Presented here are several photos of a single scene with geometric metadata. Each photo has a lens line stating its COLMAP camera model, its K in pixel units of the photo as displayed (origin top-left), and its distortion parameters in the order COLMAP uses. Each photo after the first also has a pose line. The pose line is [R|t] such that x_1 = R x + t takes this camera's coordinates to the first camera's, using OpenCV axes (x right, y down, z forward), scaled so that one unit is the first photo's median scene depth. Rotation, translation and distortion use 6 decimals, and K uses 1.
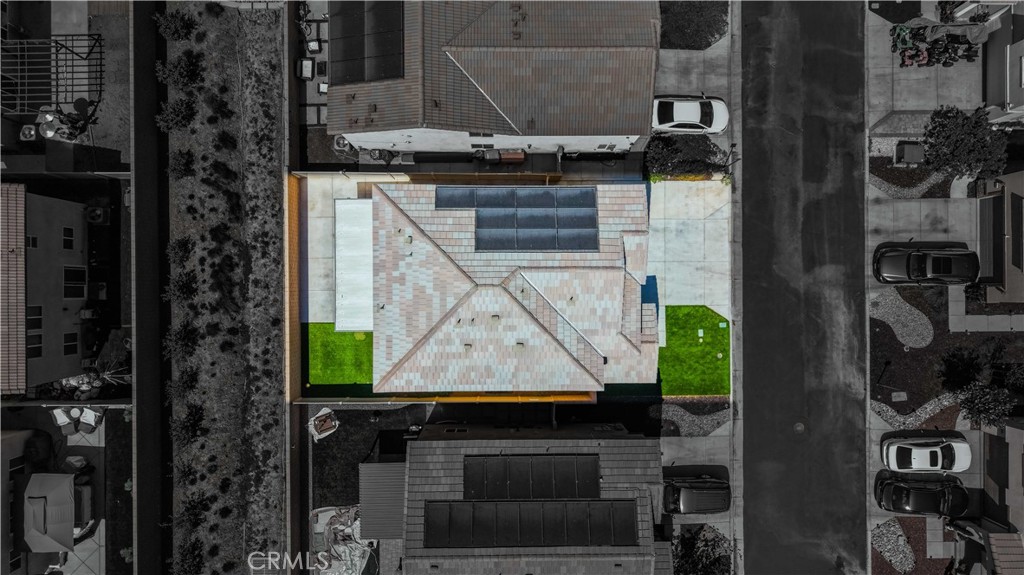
lens RADIAL K [[683.7, 0, 512.3], [0, 683.7, 286.4], [0, 0, 1]] dist [0.022034, -0.022546]
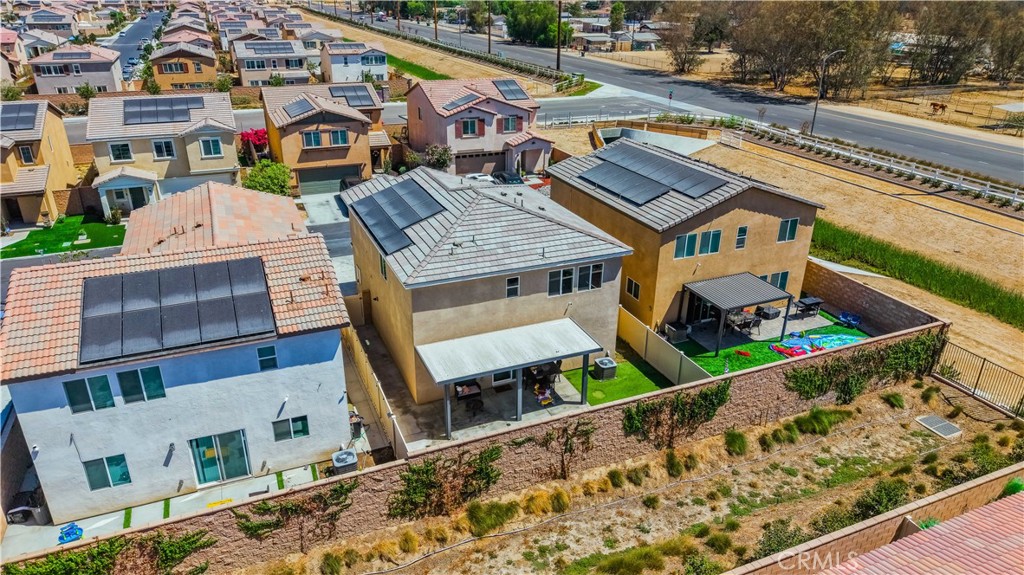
lens RADIAL K [[683.7, 0, 512.7], [0, 683.7, 287.4], [0, 0, 1]] dist [0.022034, -0.022546]
pose [[-0.390828, -0.389264, 0.834103, -0.742203], [0.920341, -0.150470, 0.361014, -0.259651], [-0.015022, 0.908753, 0.417063, 0.561143]]
